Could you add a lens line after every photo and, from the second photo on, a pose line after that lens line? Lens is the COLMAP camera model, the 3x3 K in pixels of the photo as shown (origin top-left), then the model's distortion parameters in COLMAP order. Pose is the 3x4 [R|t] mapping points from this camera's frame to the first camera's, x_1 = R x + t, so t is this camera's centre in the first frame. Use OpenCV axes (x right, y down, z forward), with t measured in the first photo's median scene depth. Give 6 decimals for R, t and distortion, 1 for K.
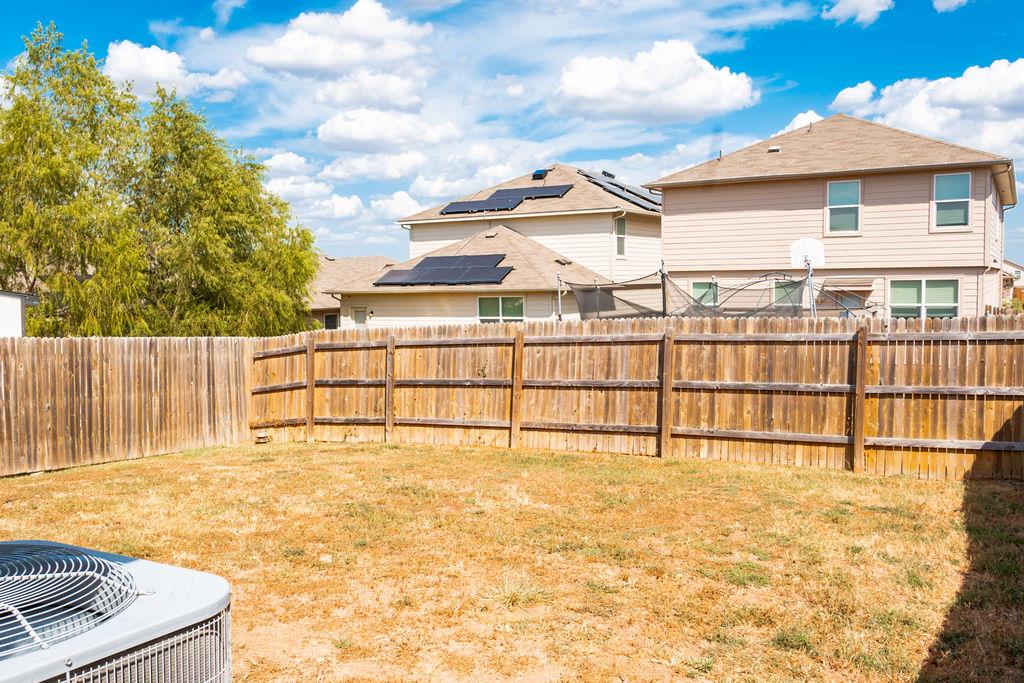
lens RADIAL K [[889.5, 0, 512.0], [0, 889.5, 341.5], [0, 0, 1]] dist [0.009426, 0.003251]
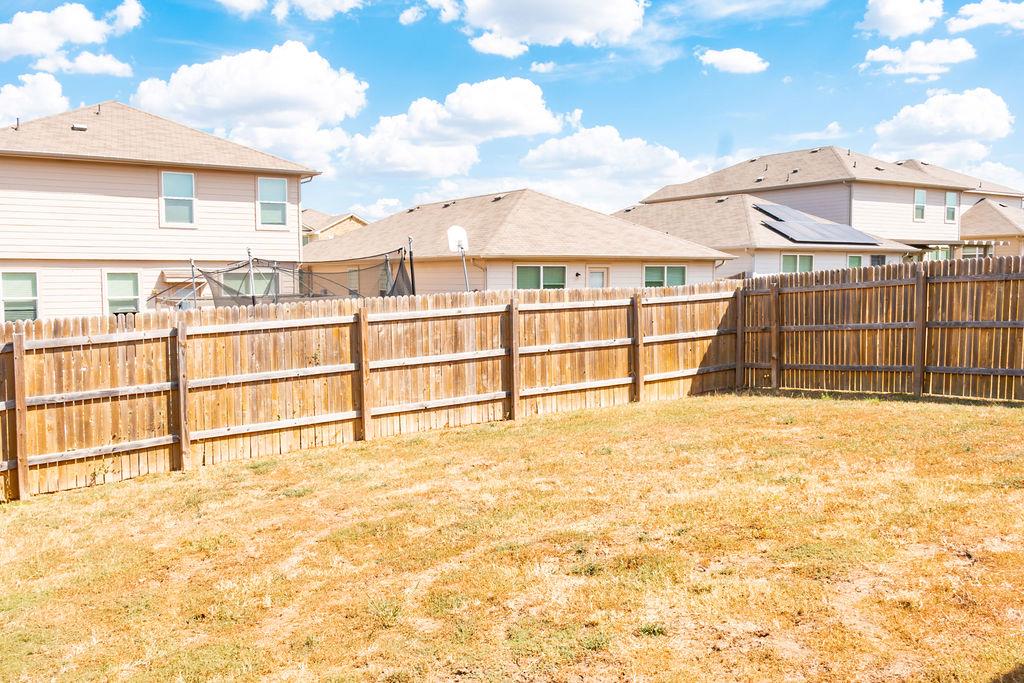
lens RADIAL K [[889.5, 0, 512.0], [0, 889.5, 341.5], [0, 0, 1]] dist [0.009426, 0.003251]
pose [[0.460925, -0.052382, 0.885892, -0.740349], [0.060005, 0.997811, 0.027779, 0.005560], [-0.885408, 0.040354, 0.463059, 0.469120]]
